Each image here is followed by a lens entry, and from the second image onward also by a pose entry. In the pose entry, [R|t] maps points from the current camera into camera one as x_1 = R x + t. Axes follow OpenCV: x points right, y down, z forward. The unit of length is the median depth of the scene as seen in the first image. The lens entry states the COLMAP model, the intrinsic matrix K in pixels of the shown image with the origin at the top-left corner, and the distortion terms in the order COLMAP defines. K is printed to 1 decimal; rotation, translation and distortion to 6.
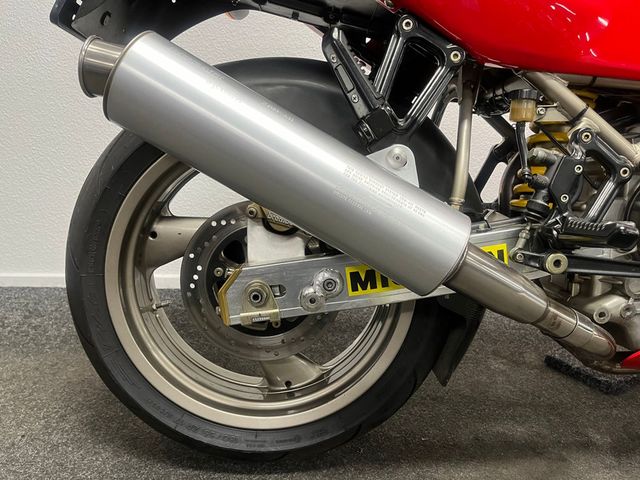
lens RADIAL K [[493.6, 0, 320.0], [0, 493.6, 240.0], [0, 0, 1]] dist [0.034847, 0.002258]
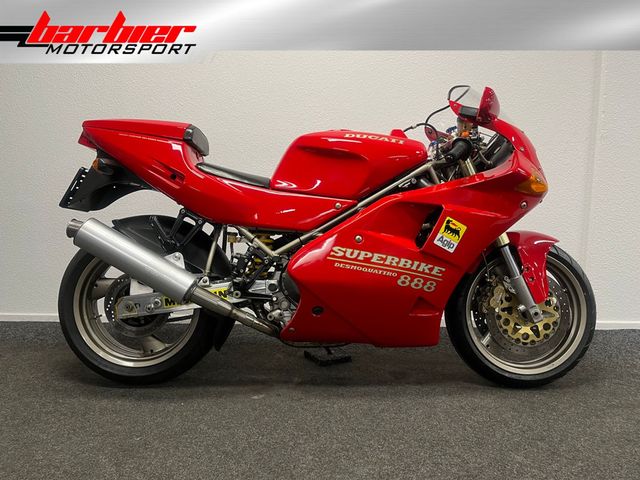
lens RADIAL K [[493.6, 0, 320.0], [0, 493.6, 240.0], [0, 0, 1]] dist [0.034847, 0.002258]
pose [[0.999927, 0.005025, -0.011003, 0.825890], [-0.006548, 0.989688, -0.143093, 0.115816], [0.010171, 0.143155, 0.989648, -1.500133]]
